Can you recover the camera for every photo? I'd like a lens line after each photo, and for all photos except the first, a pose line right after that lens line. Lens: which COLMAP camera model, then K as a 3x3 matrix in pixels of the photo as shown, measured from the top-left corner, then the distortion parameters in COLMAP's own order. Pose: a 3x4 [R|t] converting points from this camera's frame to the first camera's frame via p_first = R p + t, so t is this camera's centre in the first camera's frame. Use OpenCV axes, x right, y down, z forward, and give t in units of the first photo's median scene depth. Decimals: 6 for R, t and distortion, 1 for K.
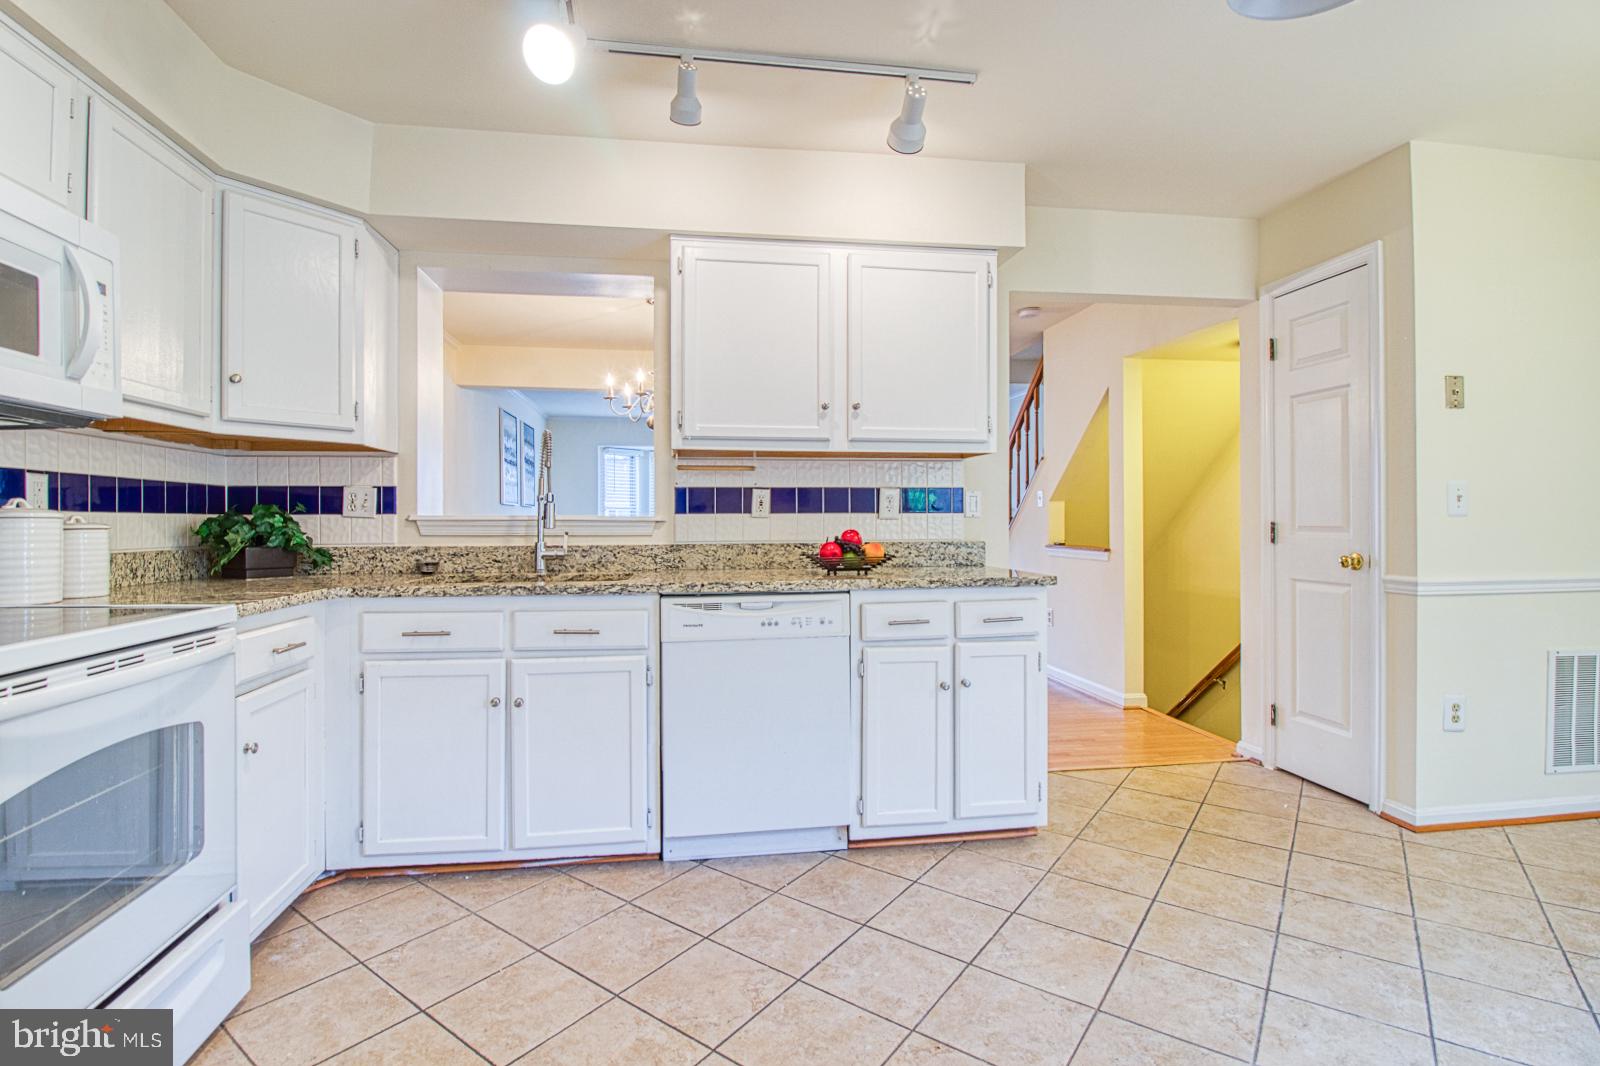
lens RADIAL K [[751.3, 0, 771.2], [0, 751.3, 515.4], [0, 0, 1]] dist [0.000991, -0.010915]
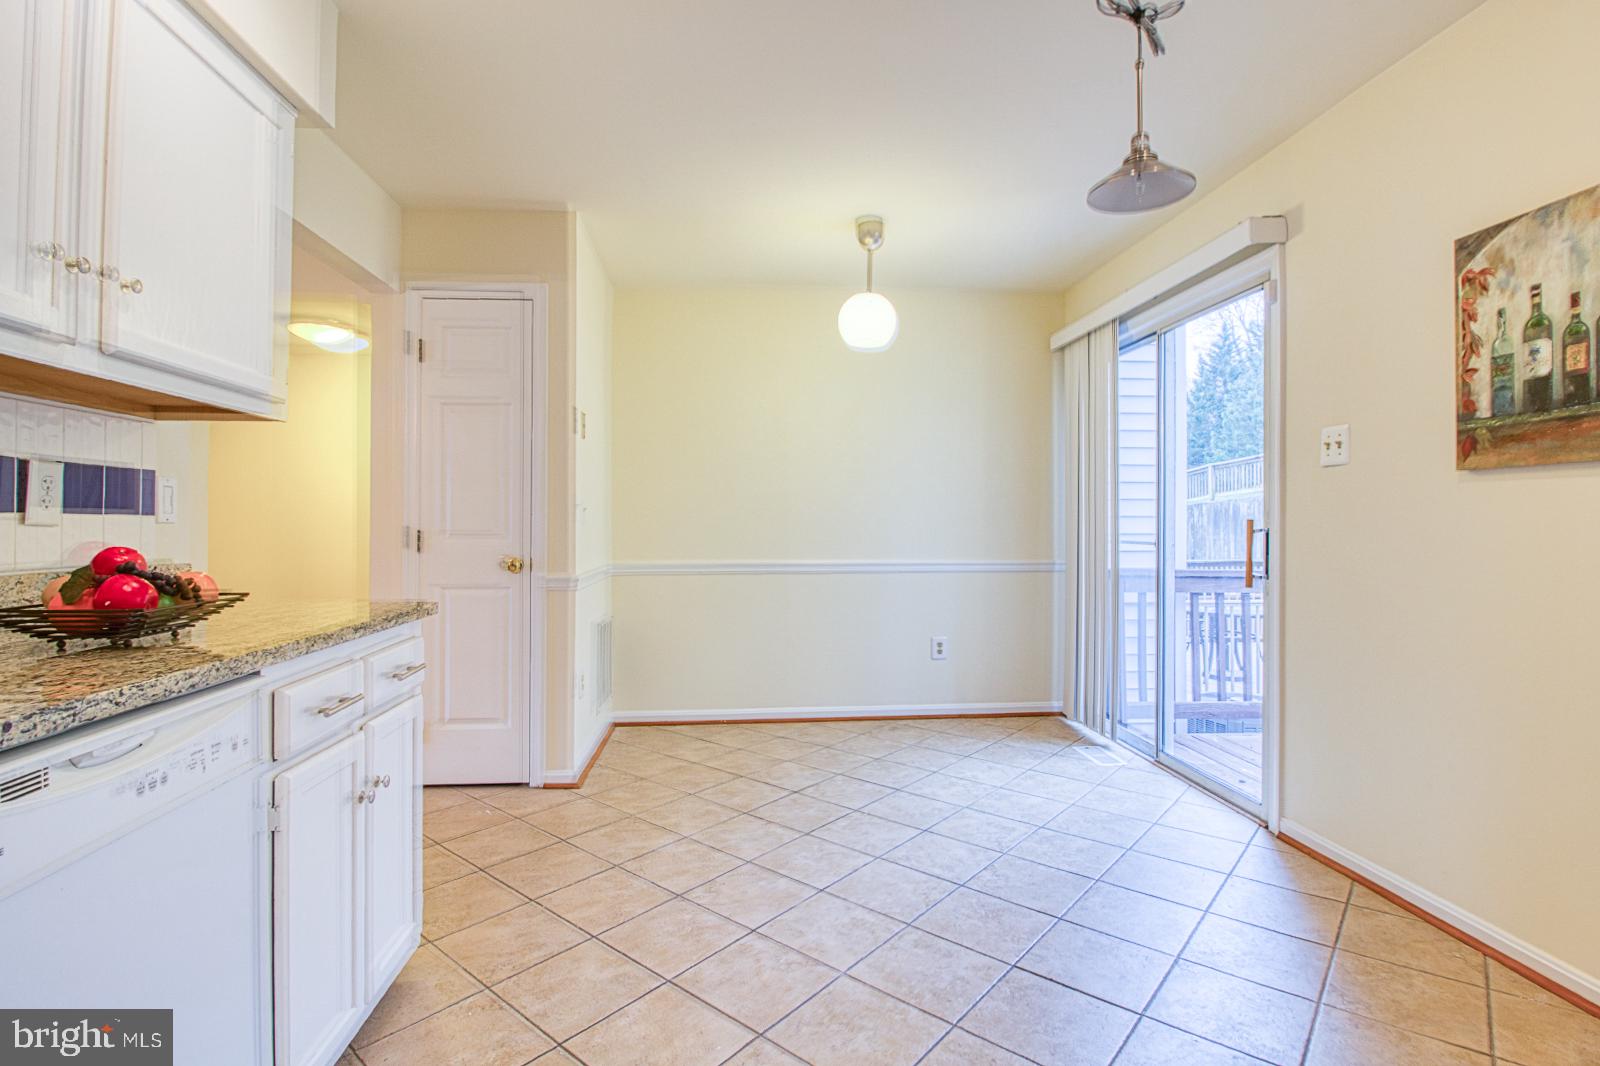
lens RADIAL K [[772.5, 0, 800.3], [0, 772.5, 510.3], [0, 0, 1]] dist [-0.001211, -0.013834]
pose [[0.058753, 0.021979, 0.998031, -0.378002], [-0.004948, 0.999752, -0.021725, 0.004469], [-0.998260, -0.003662, 0.058848, 0.595891]]
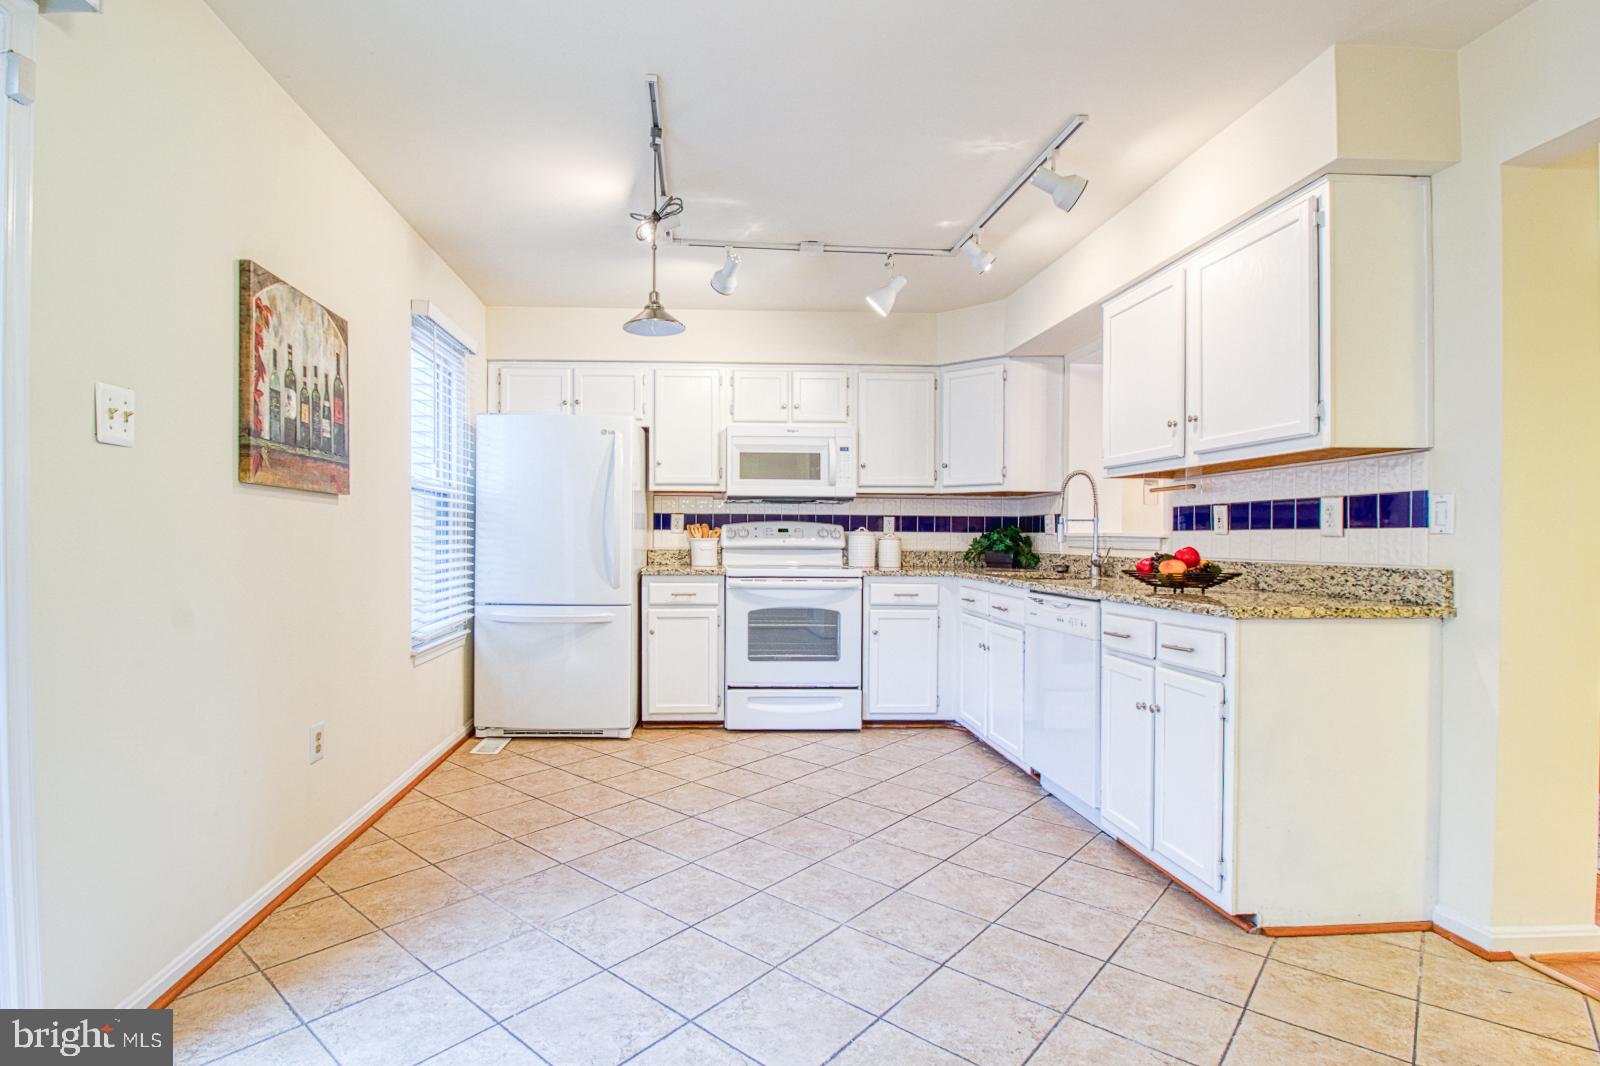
lens RADIAL K [[792.7, 0, 739.0], [0, 792.7, 540.5], [0, 0, 1]] dist [-0.006072, -0.011810]
pose [[-0.091621, 0.007400, -0.995766, 1.283344], [0.004146, 0.999967, 0.007050, 0.001215], [0.995785, -0.003483, -0.091648, 0.563419]]
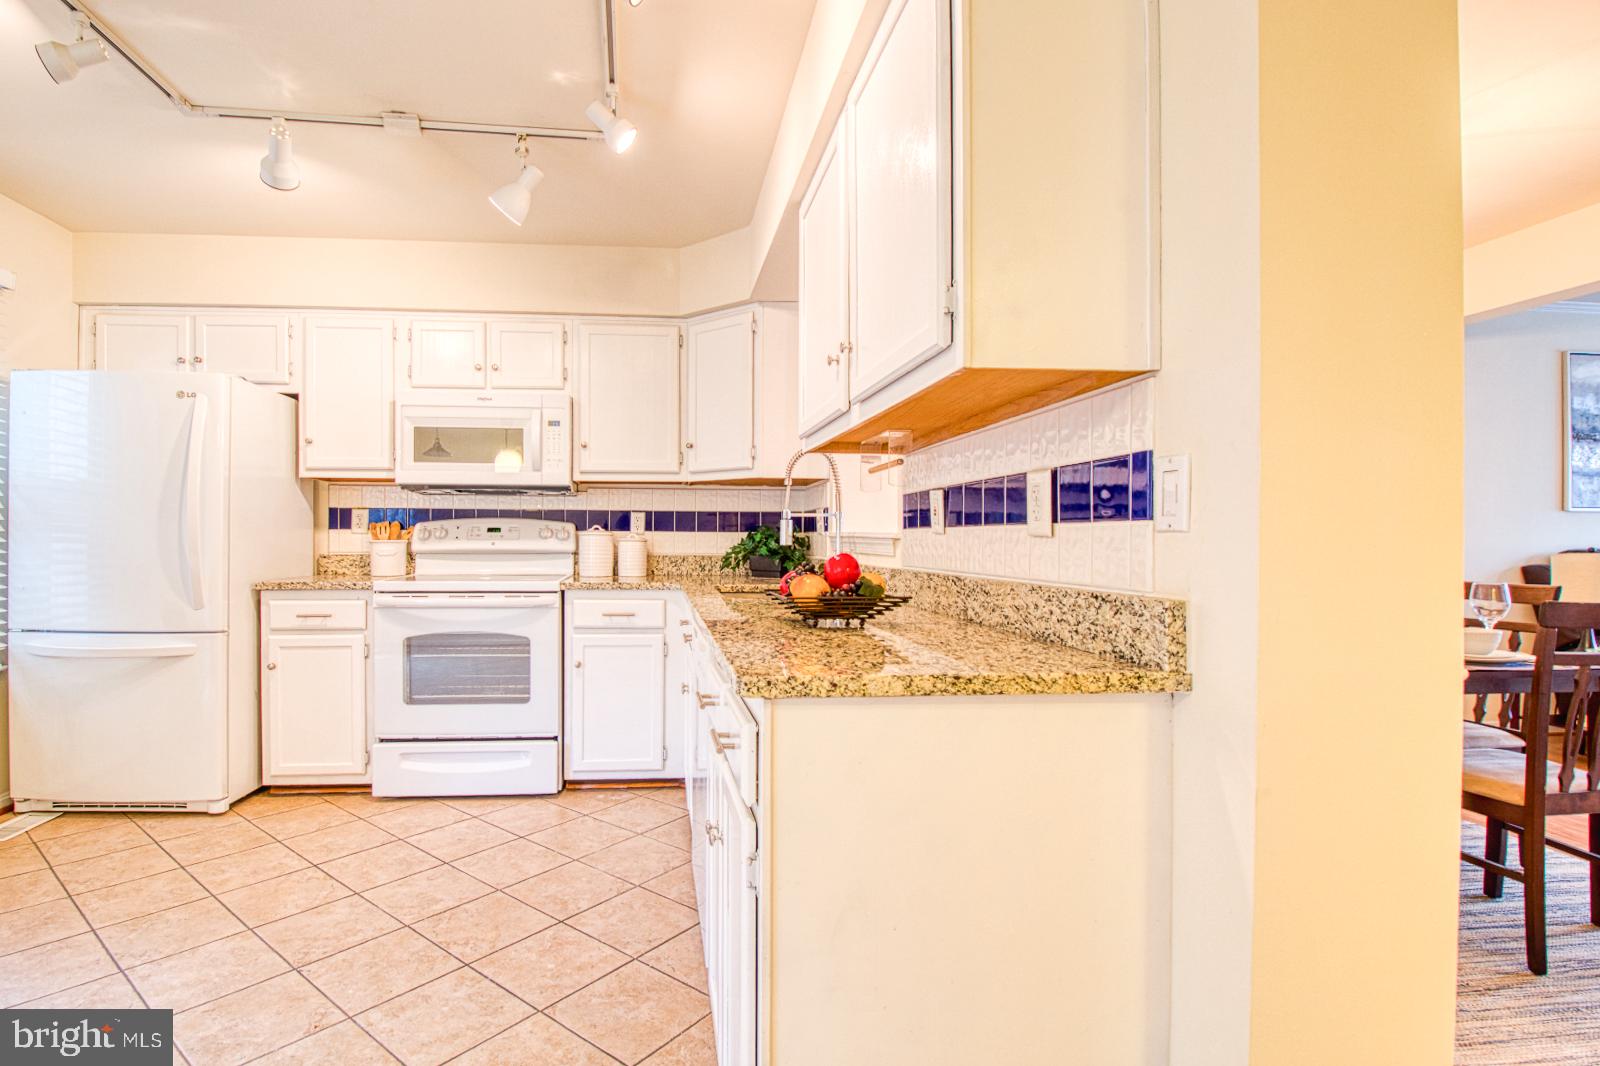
lens RADIAL K [[792.7, 0, 739.0], [0, 792.7, 540.5], [0, 0, 1]] dist [-0.006072, -0.011810]
pose [[-0.047457, 0.006040, -0.998855, 0.817635], [0.005015, 0.999971, 0.005809, 0.004823], [0.998861, -0.004733, -0.047486, 1.033422]]
